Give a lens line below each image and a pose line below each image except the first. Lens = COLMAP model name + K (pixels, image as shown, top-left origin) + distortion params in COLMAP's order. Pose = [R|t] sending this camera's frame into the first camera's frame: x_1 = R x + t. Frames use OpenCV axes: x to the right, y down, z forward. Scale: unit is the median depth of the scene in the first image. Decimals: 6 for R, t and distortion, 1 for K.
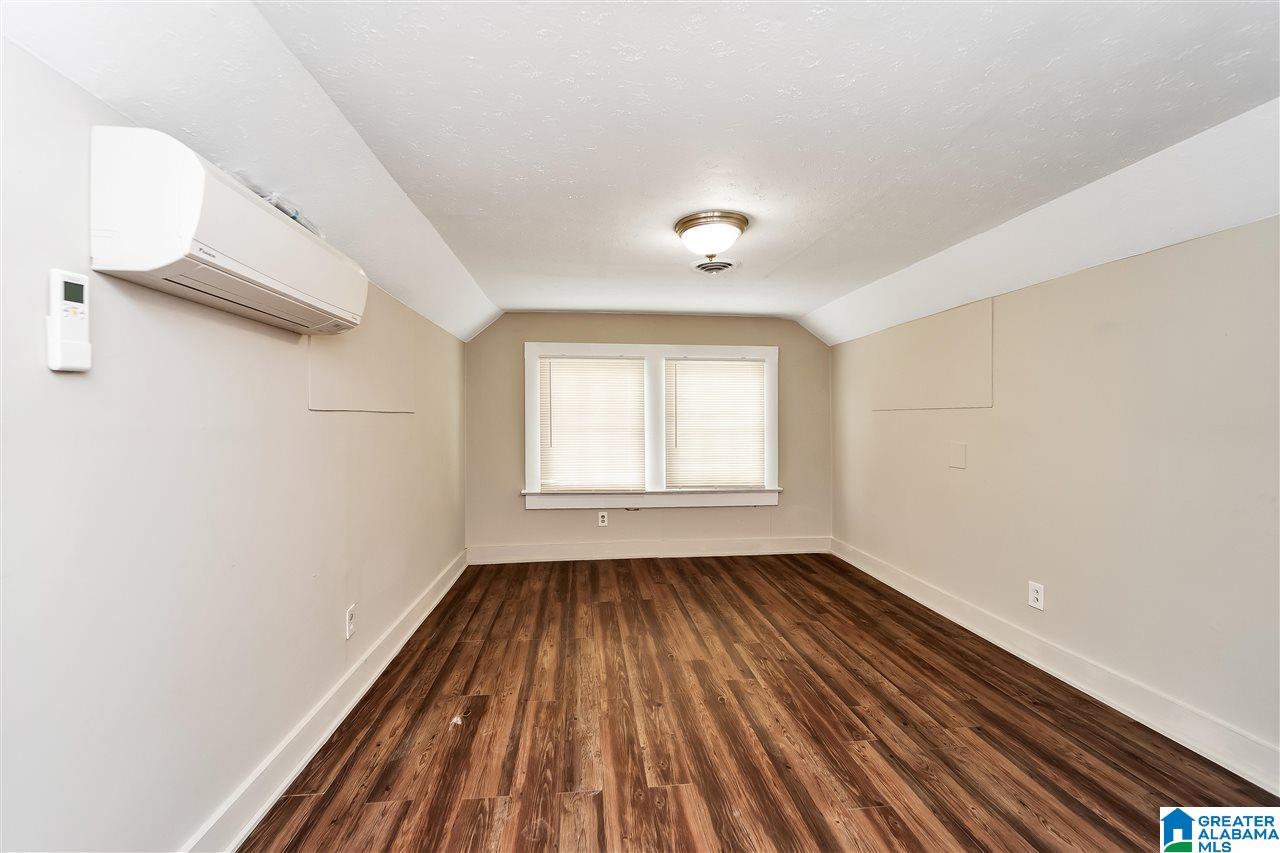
lens RADIAL K [[520.9, 0, 642.7], [0, 520.9, 420.5], [0, 0, 1]] dist [-0.001050, -0.000290]
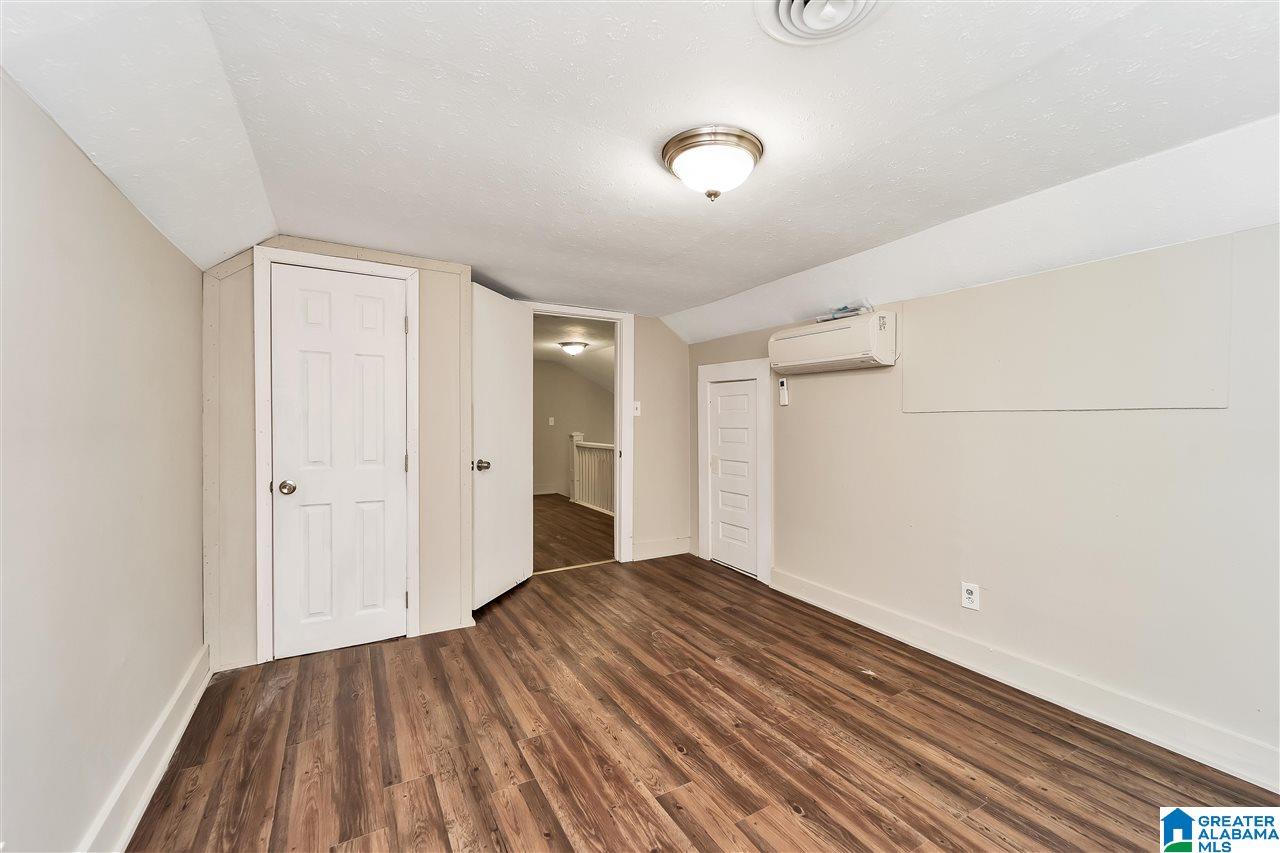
lens RADIAL K [[520.9, 0, 642.7], [0, 520.9, 420.5], [0, 0, 1]] dist [-0.001050, -0.000290]
pose [[-0.920694, 0.000336, -0.390284, 0.584598], [-0.001961, 0.999983, 0.005486, -0.005038], [0.390280, 0.005816, -0.920678, 1.895849]]
